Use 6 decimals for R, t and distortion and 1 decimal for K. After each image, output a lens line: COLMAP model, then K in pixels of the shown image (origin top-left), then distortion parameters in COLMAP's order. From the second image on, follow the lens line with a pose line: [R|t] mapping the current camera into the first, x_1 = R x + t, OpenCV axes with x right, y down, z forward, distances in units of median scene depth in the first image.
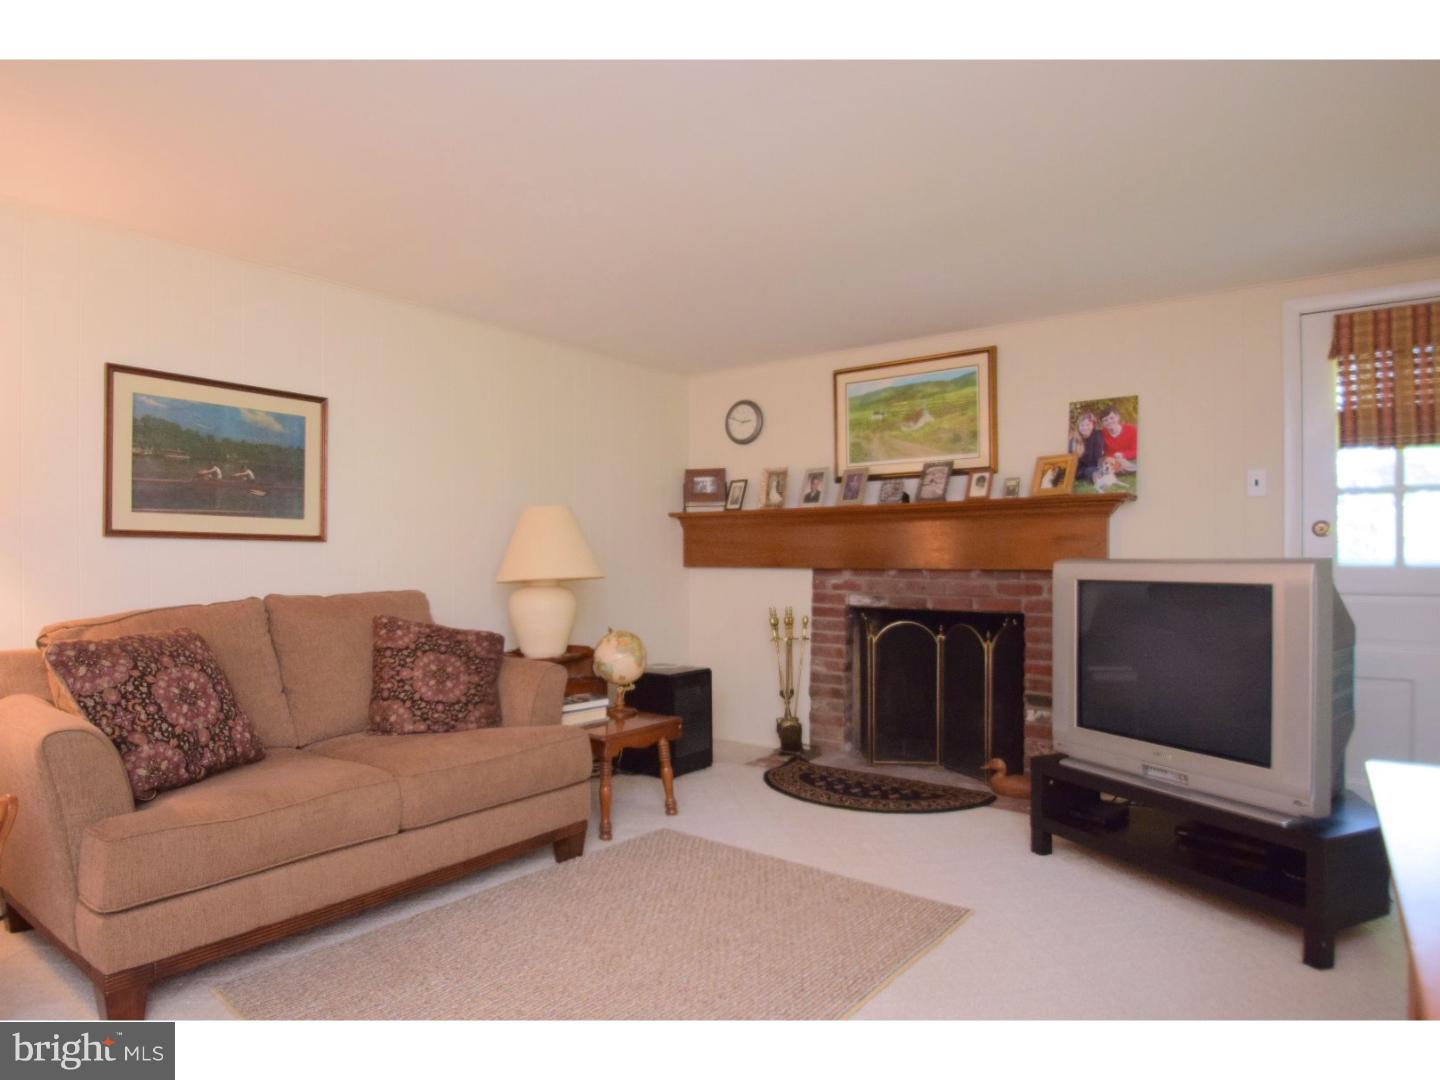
lens RADIAL K [[895.8, 0, 718.2], [0, 895.8, 549.5], [0, 0, 1]] dist [-0.028974, 0.000935]
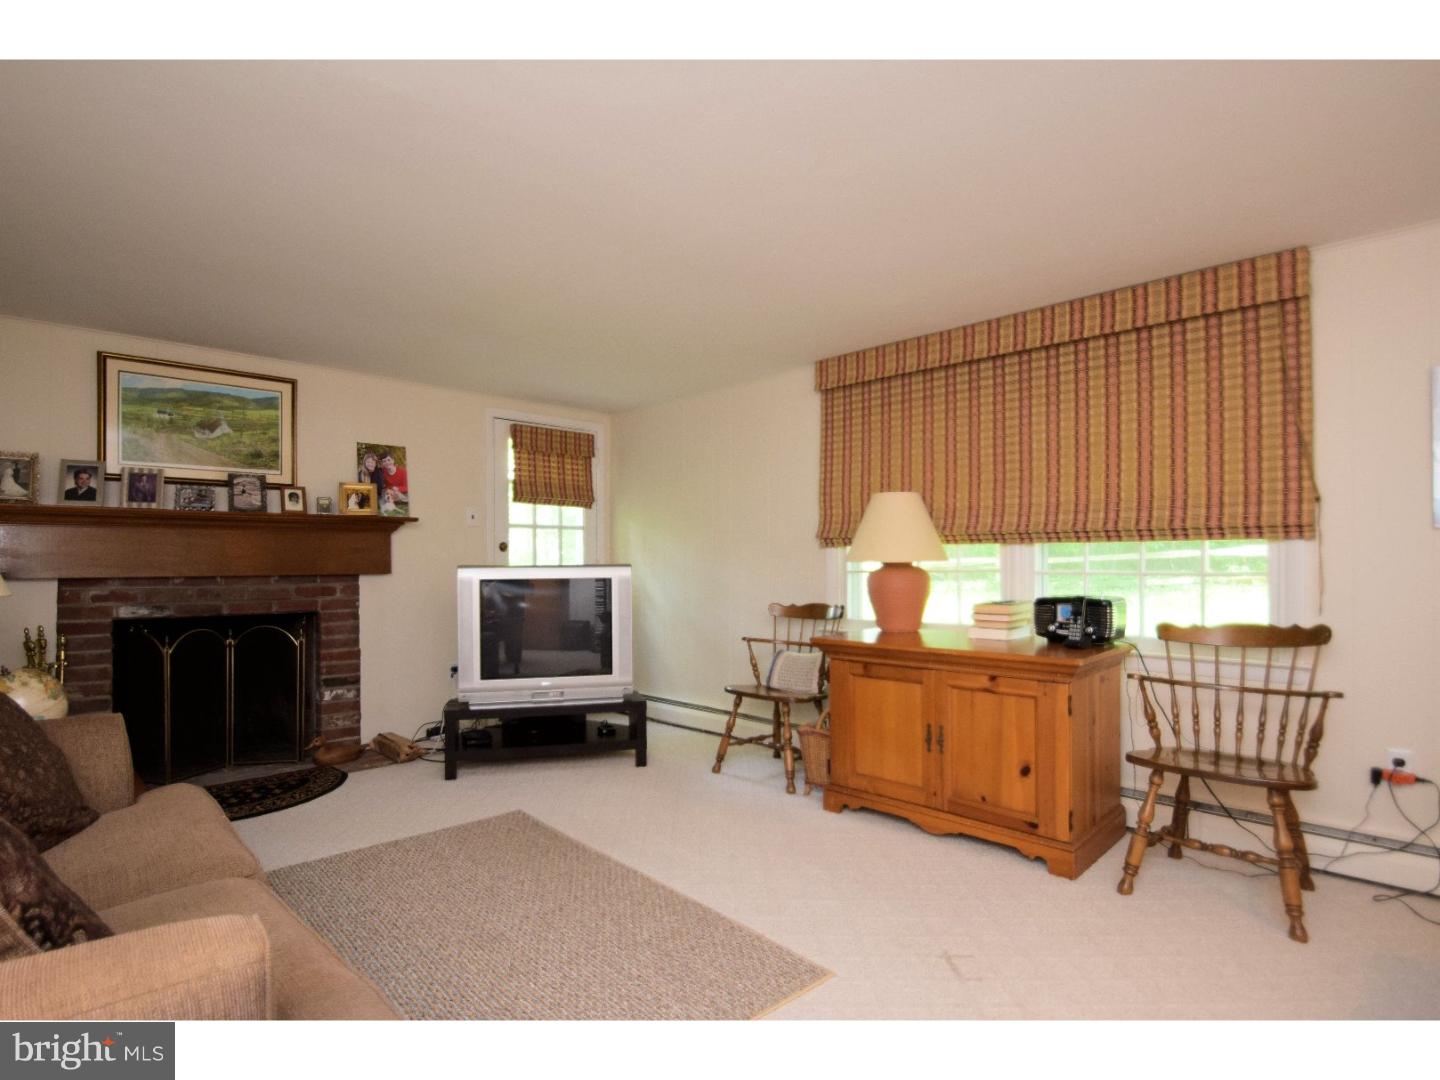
lens RADIAL K [[731.7, 0, 717.5], [0, 731.7, 547.3], [0, 0, 1]] dist [-0.006627, -0.001510]
pose [[0.123524, 0.019529, 0.992149, -0.542293], [-0.006795, 0.999800, -0.018834, 0.000777], [-0.992318, -0.004416, 0.123632, 0.342266]]
